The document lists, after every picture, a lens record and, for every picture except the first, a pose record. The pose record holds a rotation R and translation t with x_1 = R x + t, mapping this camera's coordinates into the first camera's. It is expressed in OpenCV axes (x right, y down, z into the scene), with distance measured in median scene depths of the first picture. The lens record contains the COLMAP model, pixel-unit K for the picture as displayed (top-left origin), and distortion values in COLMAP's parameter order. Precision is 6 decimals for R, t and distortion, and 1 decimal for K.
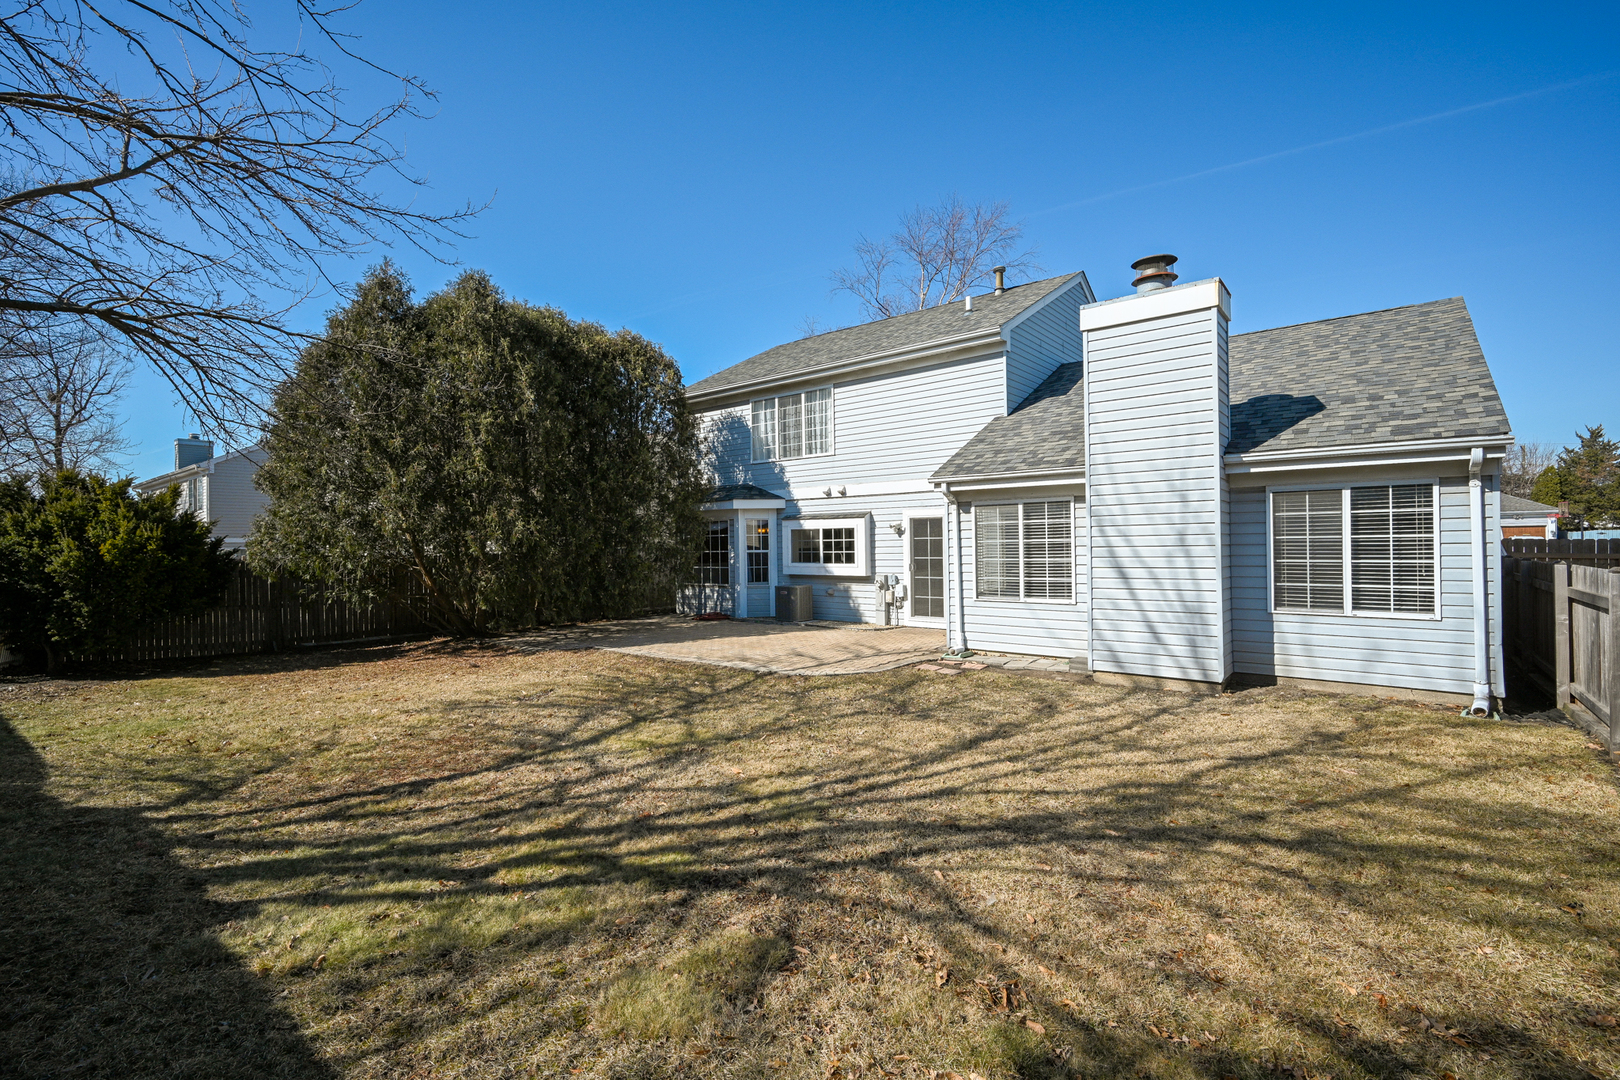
lens RADIAL K [[713.7, 0, 807.8], [0, 713.7, 543.4], [0, 0, 1]] dist [-0.001049, -0.000196]
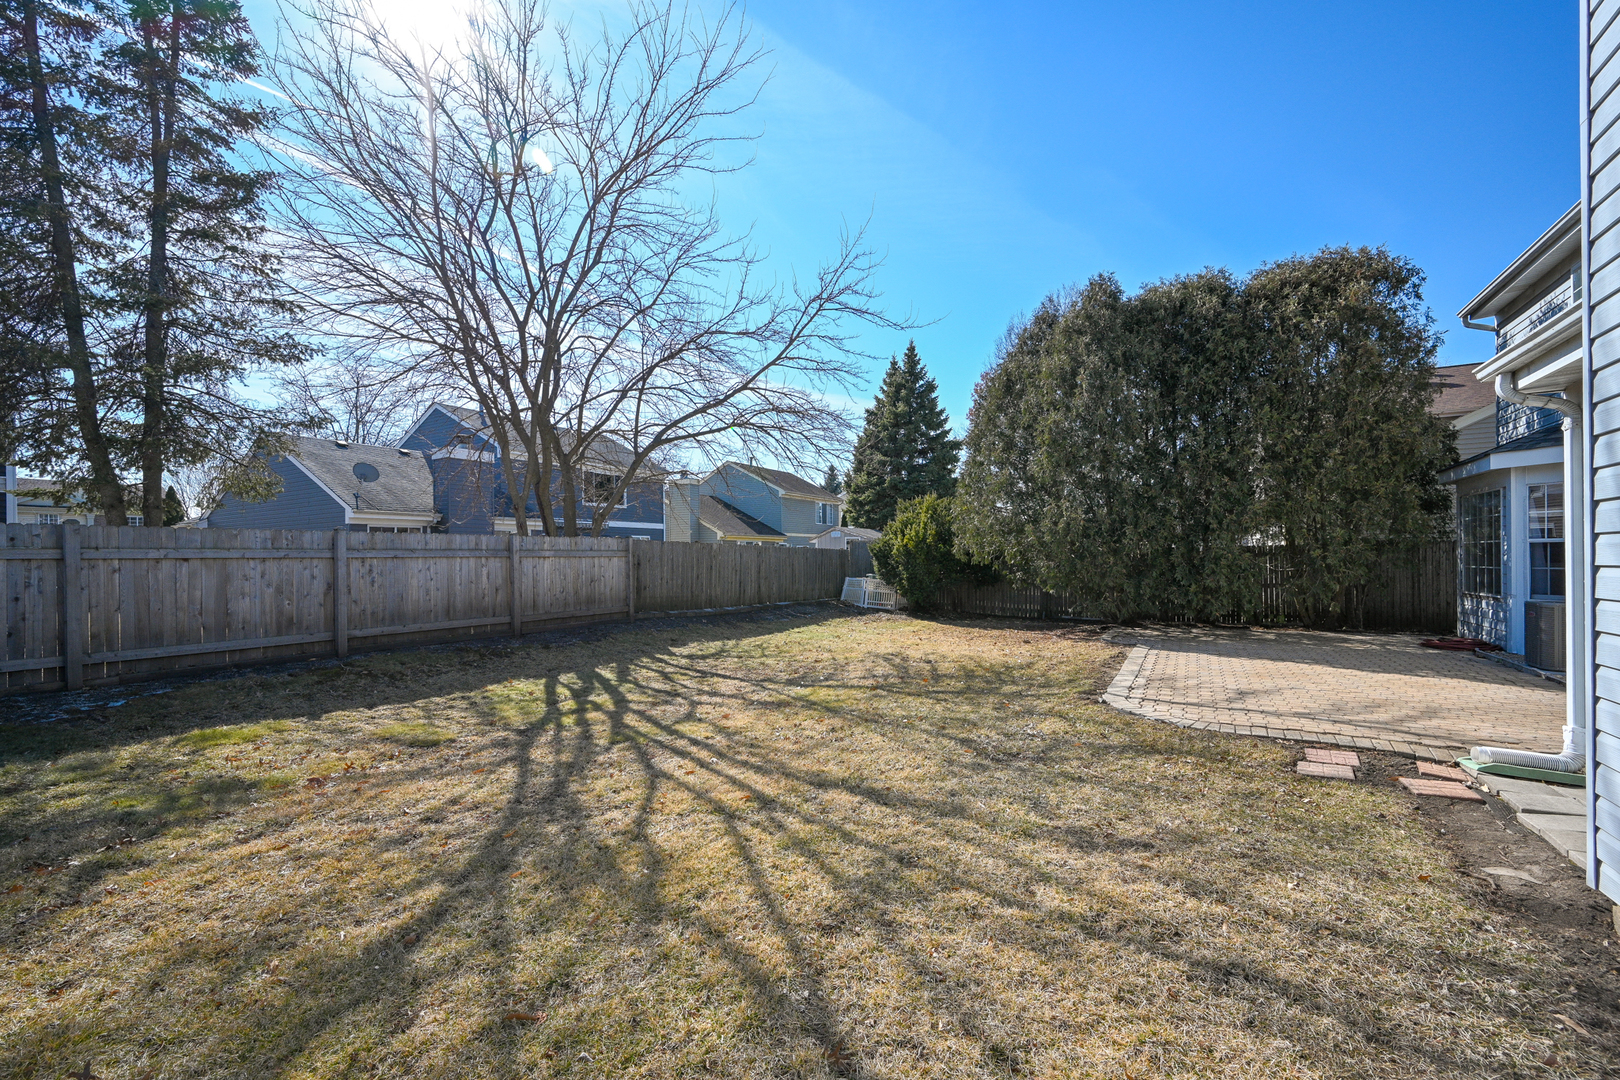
lens RADIAL K [[662.3, 0, 807.4], [0, 662.3, 546.5], [0, 0, 1]] dist [0.002202, 0.000157]
pose [[0.142363, -0.003514, -0.989808, 1.113162], [0.008706, 0.999959, -0.002298, 0.039701], [0.989776, -0.008290, 0.142388, 1.065675]]
